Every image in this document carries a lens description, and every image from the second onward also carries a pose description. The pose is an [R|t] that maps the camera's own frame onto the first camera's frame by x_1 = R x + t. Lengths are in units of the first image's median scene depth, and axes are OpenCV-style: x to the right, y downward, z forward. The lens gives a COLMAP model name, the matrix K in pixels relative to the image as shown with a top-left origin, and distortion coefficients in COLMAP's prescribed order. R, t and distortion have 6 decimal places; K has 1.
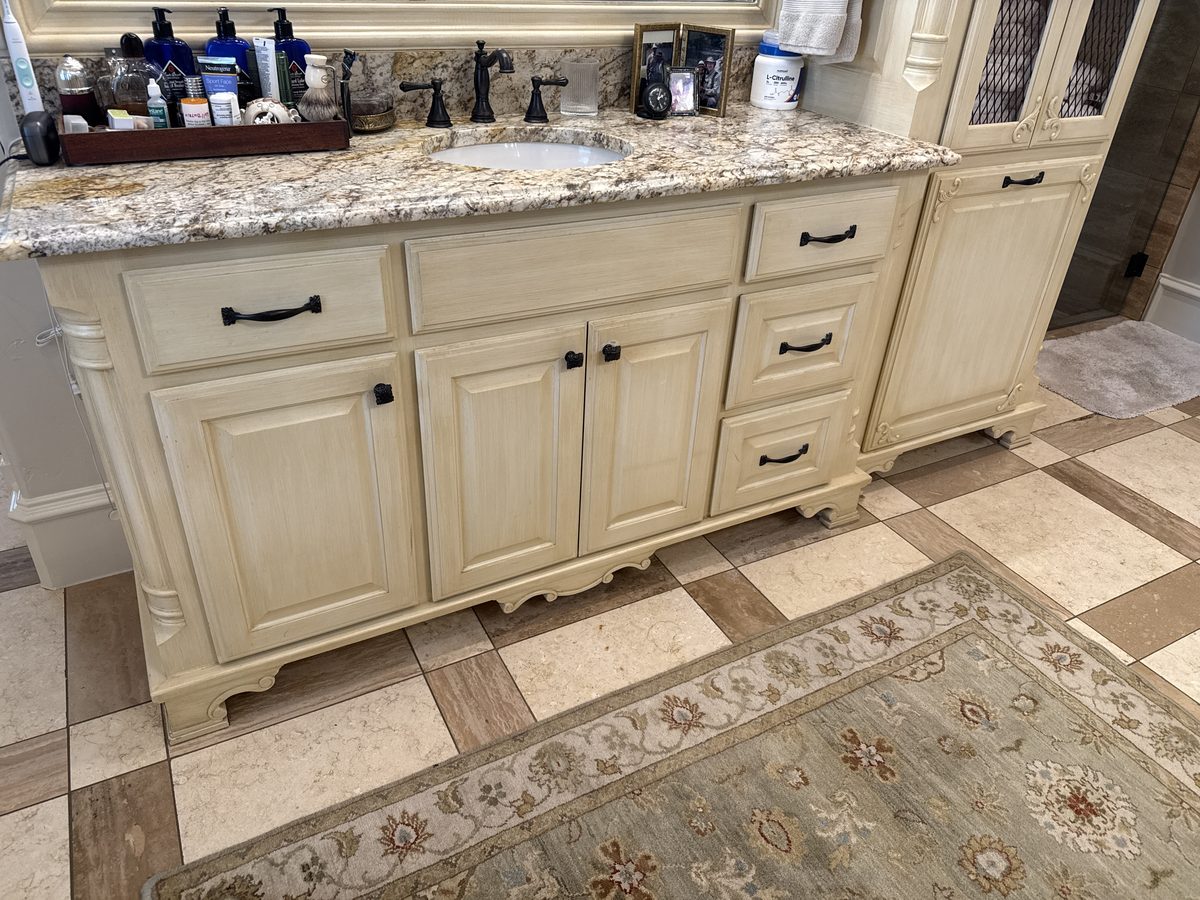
lens RADIAL K [[843.8, 0, 600.0], [0, 843.8, 450.0], [0, 0, 1]] dist [0.064898, -0.099437]
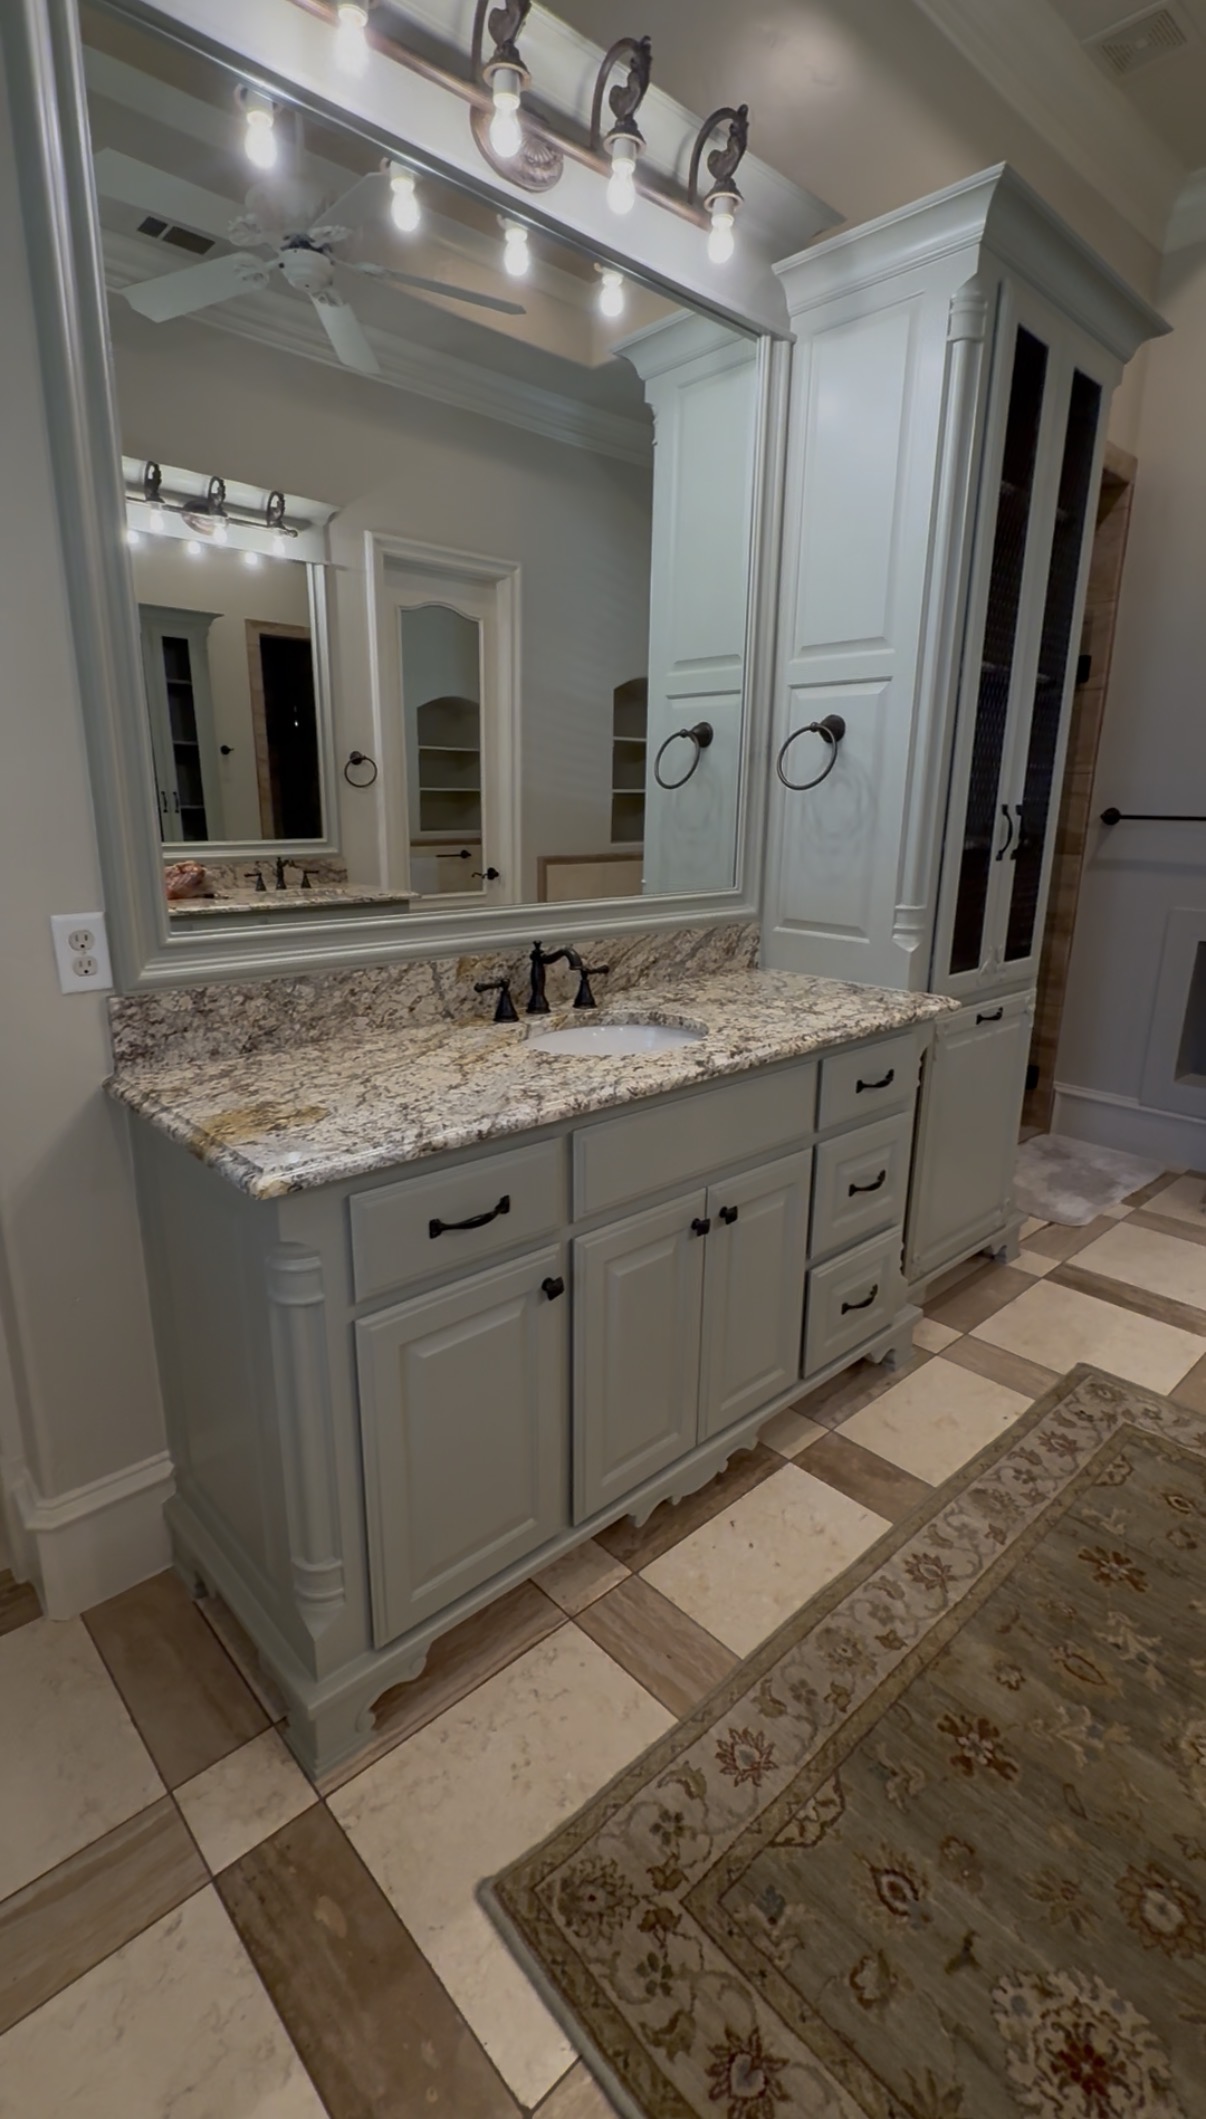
lens RADIAL K [[1017.0, 0, 603.0], [0, 1017.0, 1059.5], [0, 0, 1]] dist [-0.004727, -0.000933]
pose [[0.960095, -0.103836, 0.259686, -0.452388], [0.172712, 0.950446, -0.258503, -0.005151], [-0.219975, 0.293038, 0.930451, -0.154336]]
